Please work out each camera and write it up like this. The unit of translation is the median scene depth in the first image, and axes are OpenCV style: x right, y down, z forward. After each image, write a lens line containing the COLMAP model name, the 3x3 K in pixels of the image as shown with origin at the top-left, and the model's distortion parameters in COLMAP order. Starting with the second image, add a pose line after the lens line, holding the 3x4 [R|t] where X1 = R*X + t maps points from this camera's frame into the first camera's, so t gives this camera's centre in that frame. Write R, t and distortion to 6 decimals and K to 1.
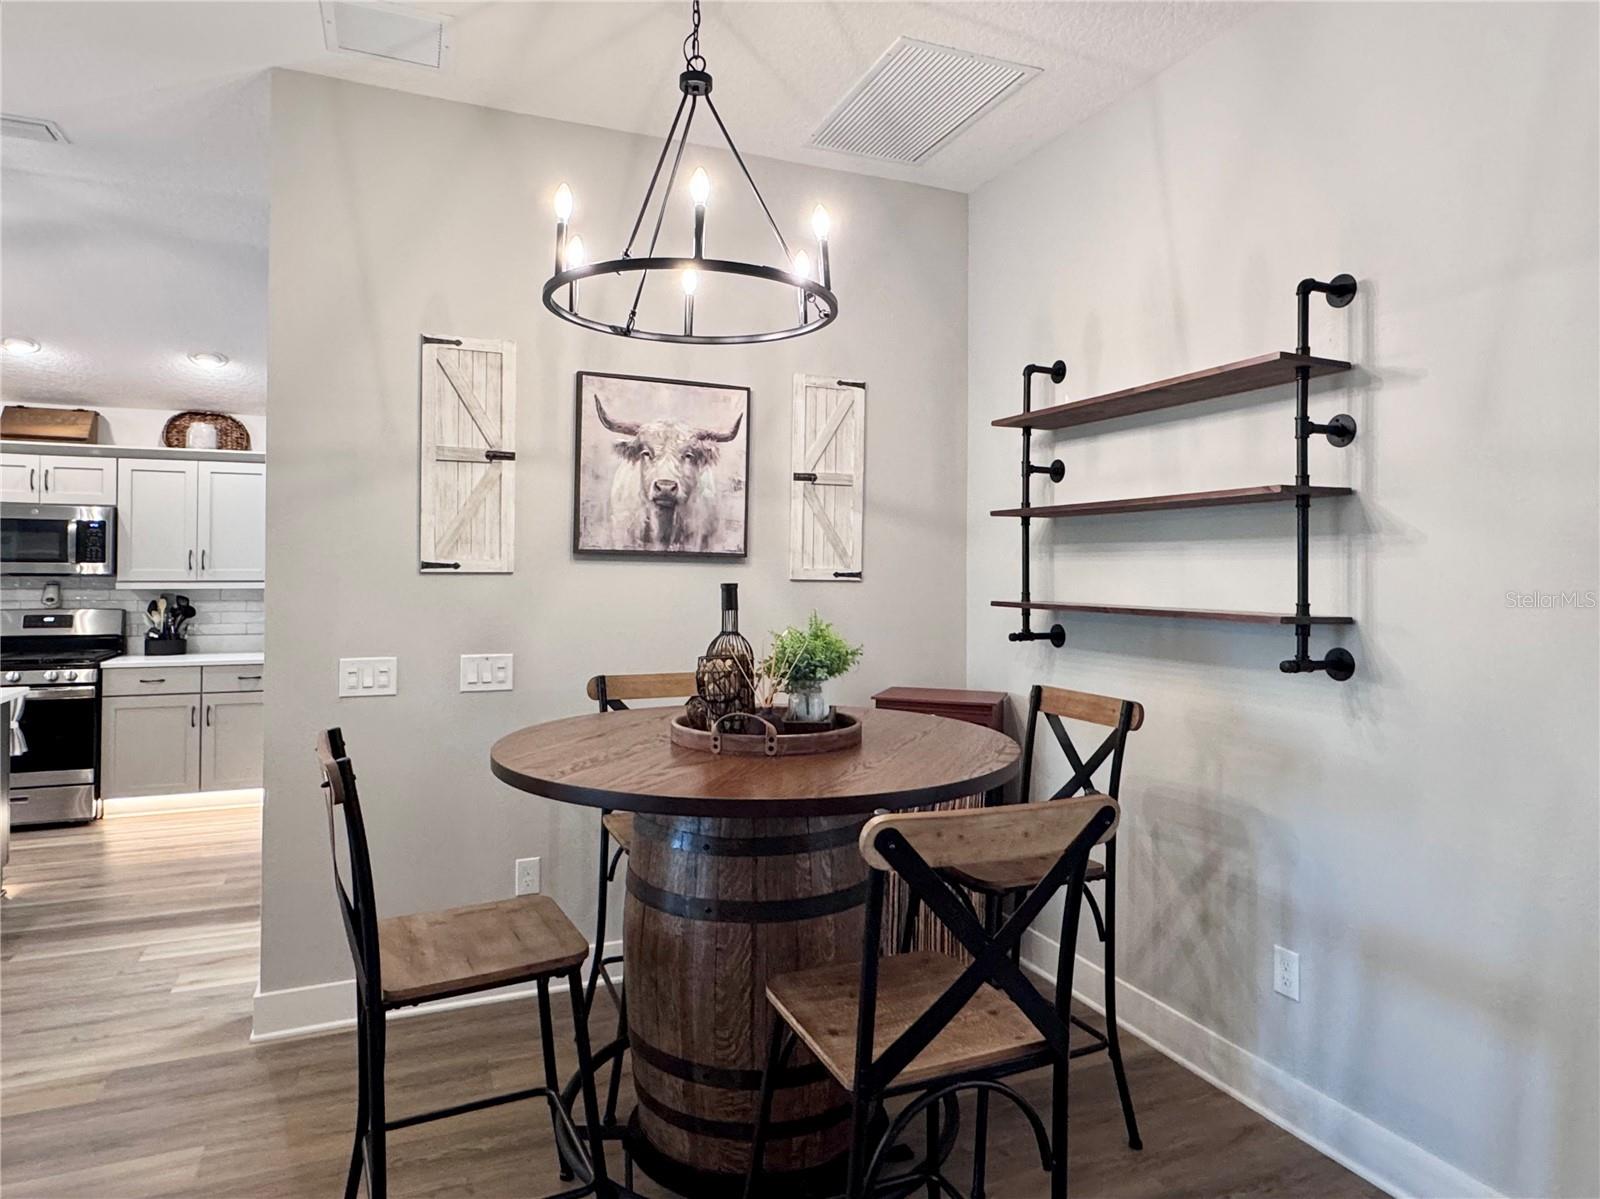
lens RADIAL K [[952.4, 0, 797.3], [0, 952.4, 557.0], [0, 0, 1]] dist [-0.001345, 0.000177]
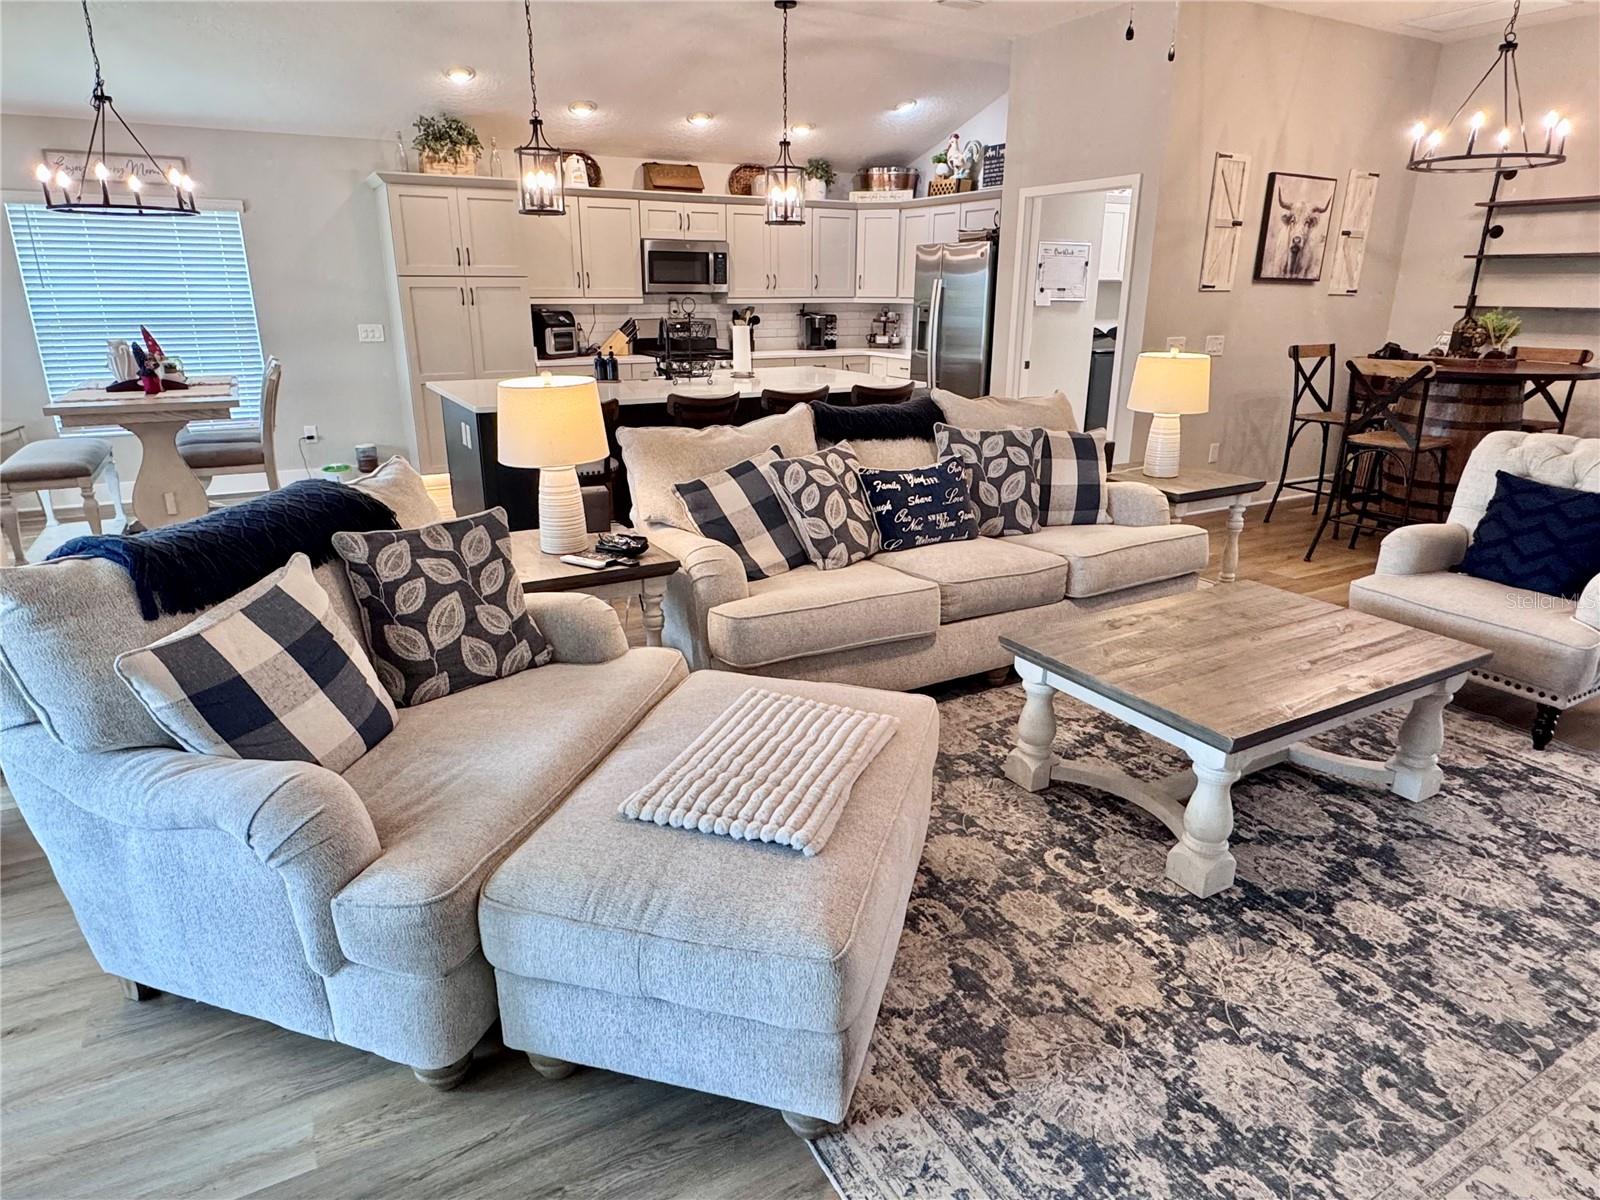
lens RADIAL K [[929.5, 0, 794.5], [0, 929.5, 578.7], [0, 0, 1]] dist [0.002040, -0.000659]
pose [[0.994014, -0.033998, 0.103827, -1.307969], [-0.000130, 0.949980, 0.312310, -0.015939], [-0.109251, -0.310454, 0.944290, -0.766450]]
